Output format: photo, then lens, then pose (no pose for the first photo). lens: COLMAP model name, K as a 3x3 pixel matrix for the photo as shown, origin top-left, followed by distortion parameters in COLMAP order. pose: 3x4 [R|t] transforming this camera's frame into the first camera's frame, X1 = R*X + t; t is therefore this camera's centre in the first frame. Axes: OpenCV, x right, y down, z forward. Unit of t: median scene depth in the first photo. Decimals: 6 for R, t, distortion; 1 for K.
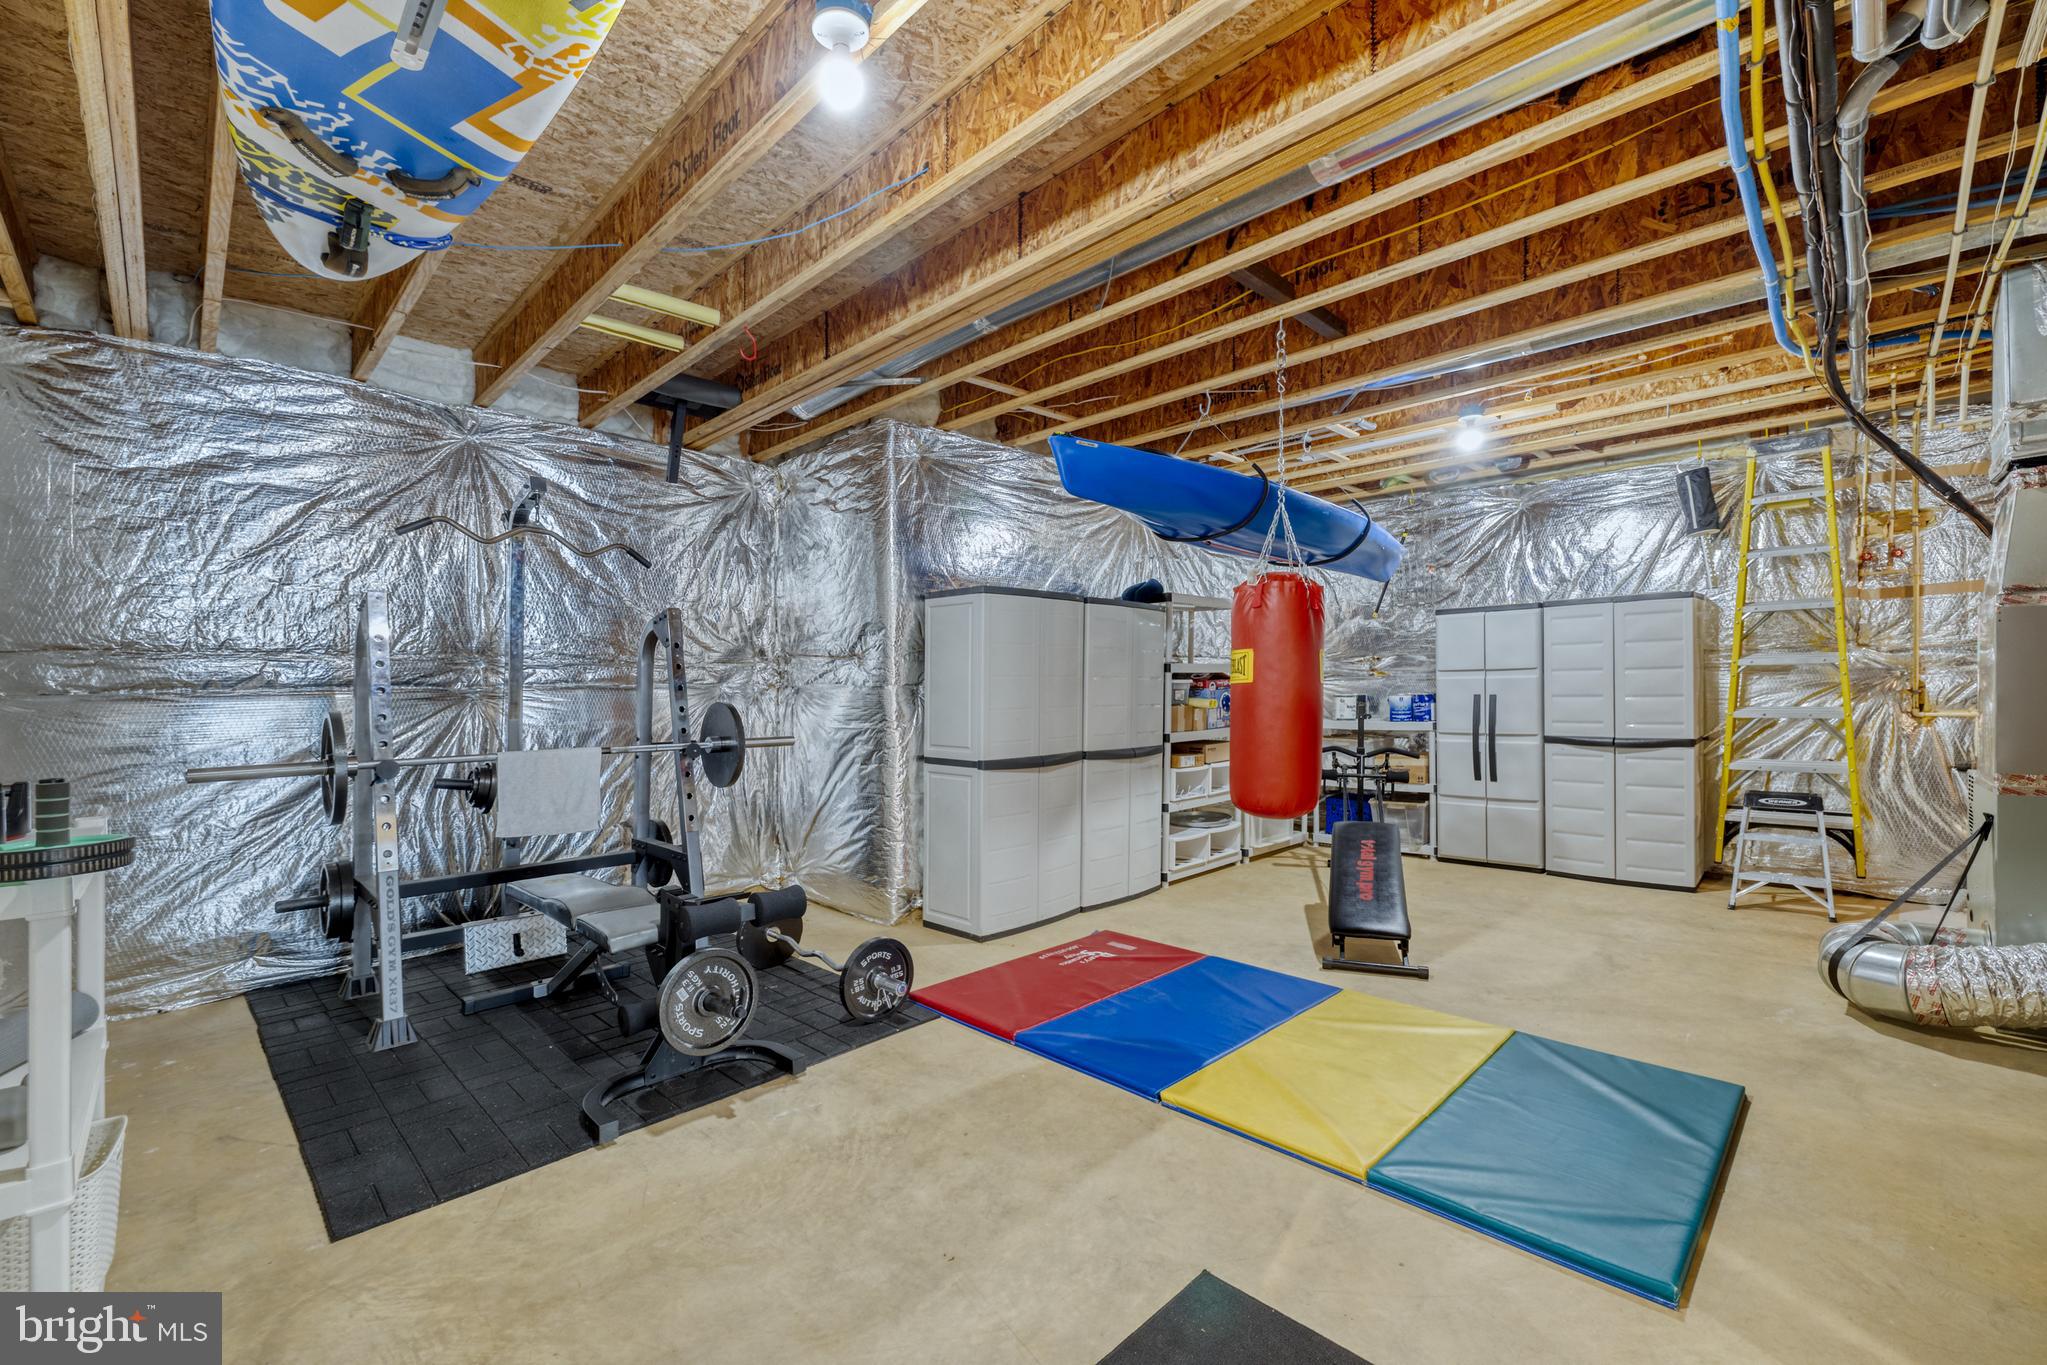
lens RADIAL K [[855.7, 0, 1023.9], [0, 855.7, 689.3], [0, 0, 1]] dist [-0.001427, 0.000625]
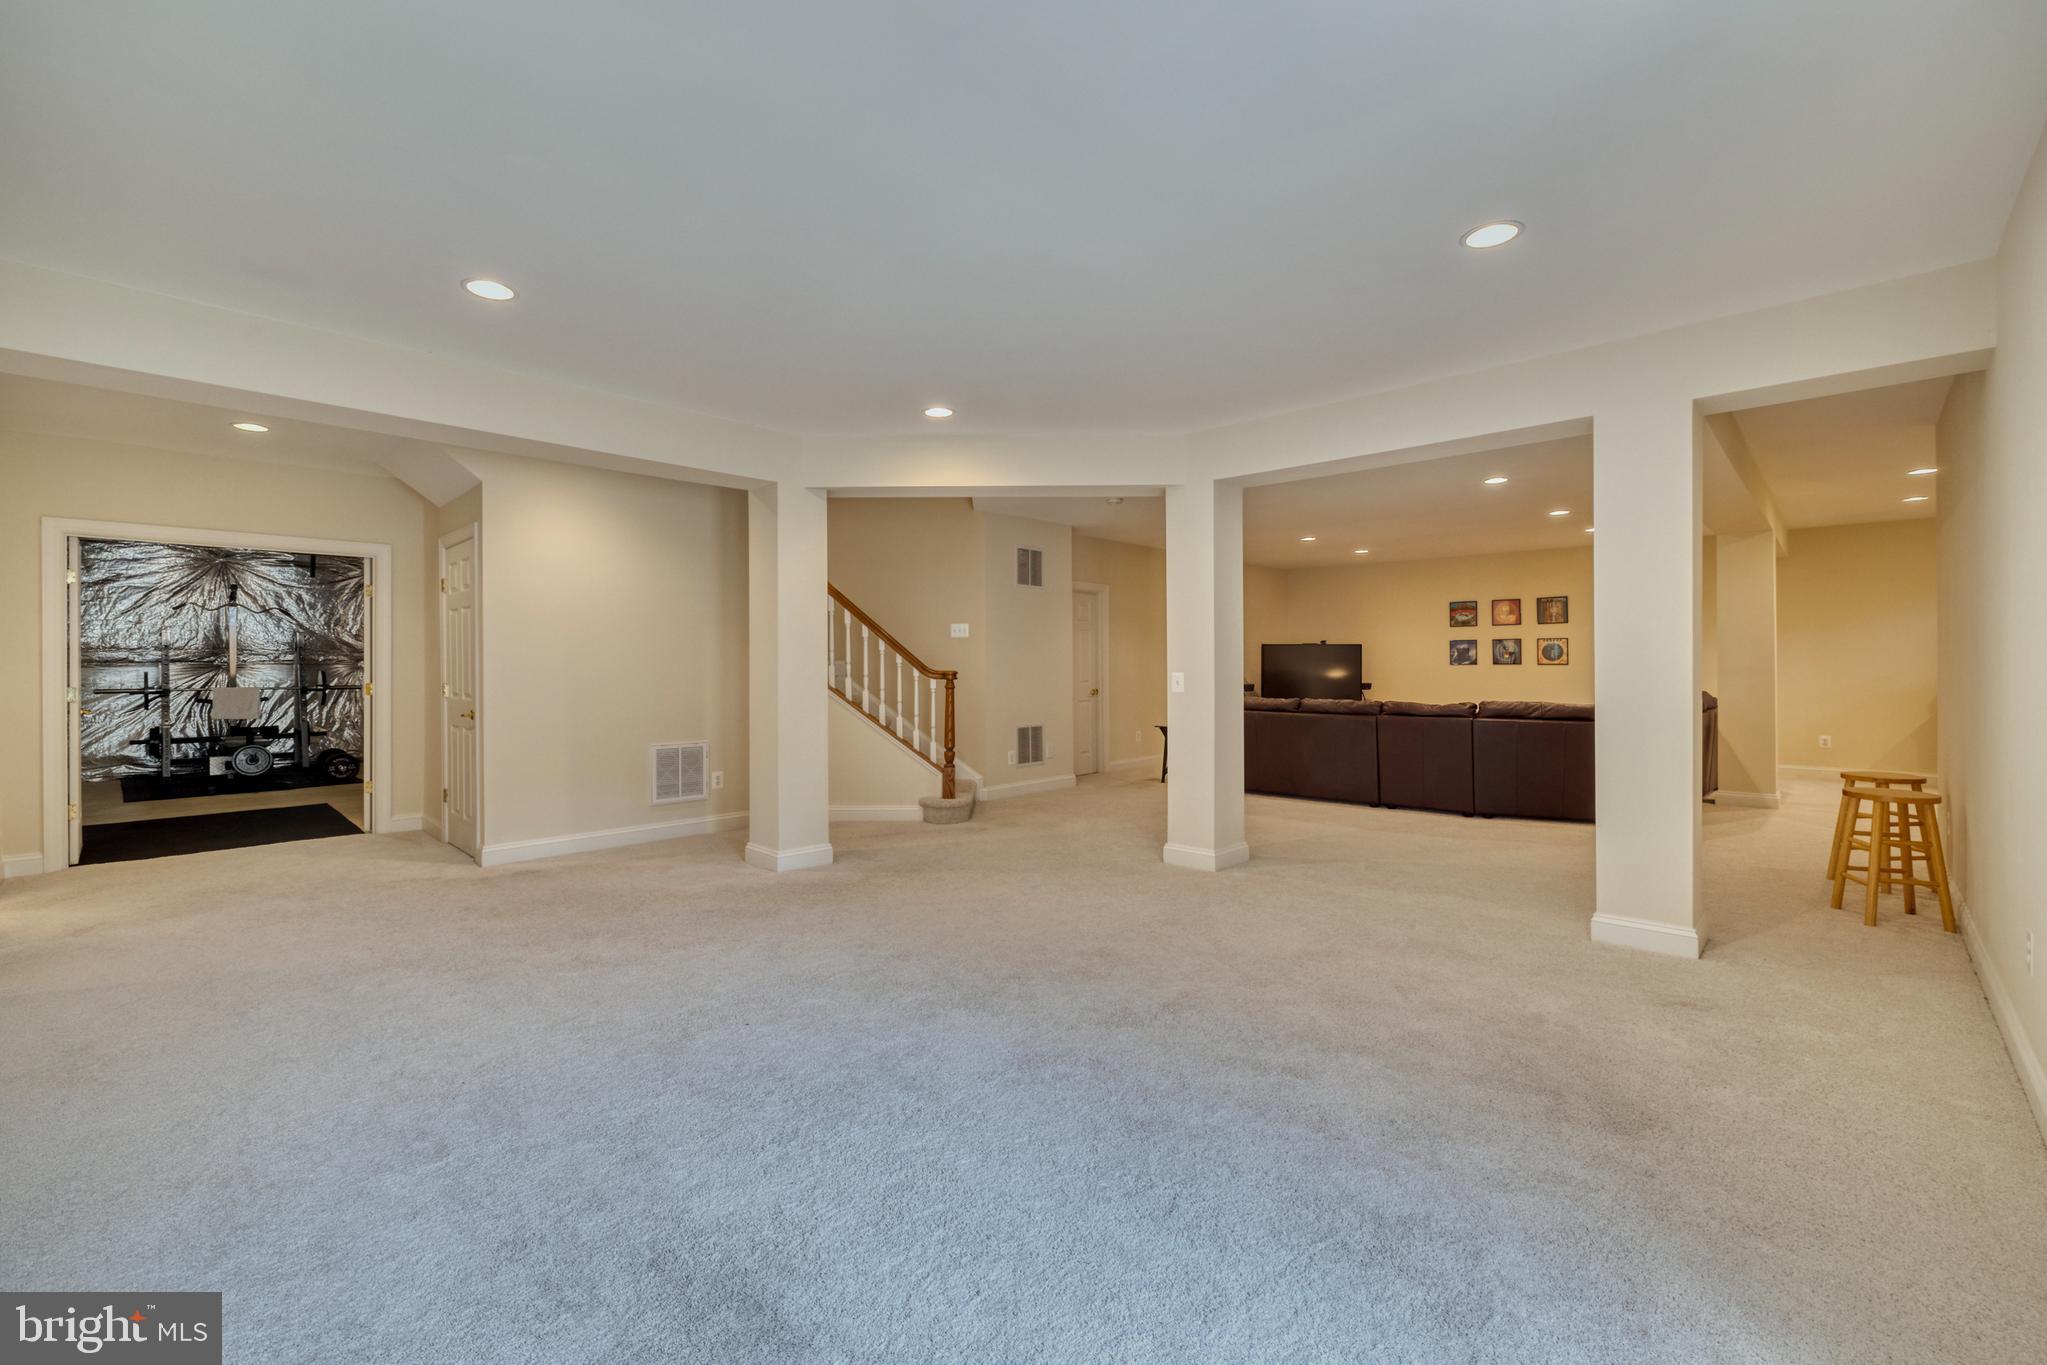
lens RADIAL K [[855.7, 0, 1023.2], [0, 855.7, 672.1], [0, 0, 1]] dist [-0.001427, 0.000625]
pose [[0.999983, 0.004837, -0.003376, 1.872861], [-0.004839, 0.999988, -0.000361, 0.014767], [0.003374, 0.000377, 0.999994, -1.623151]]
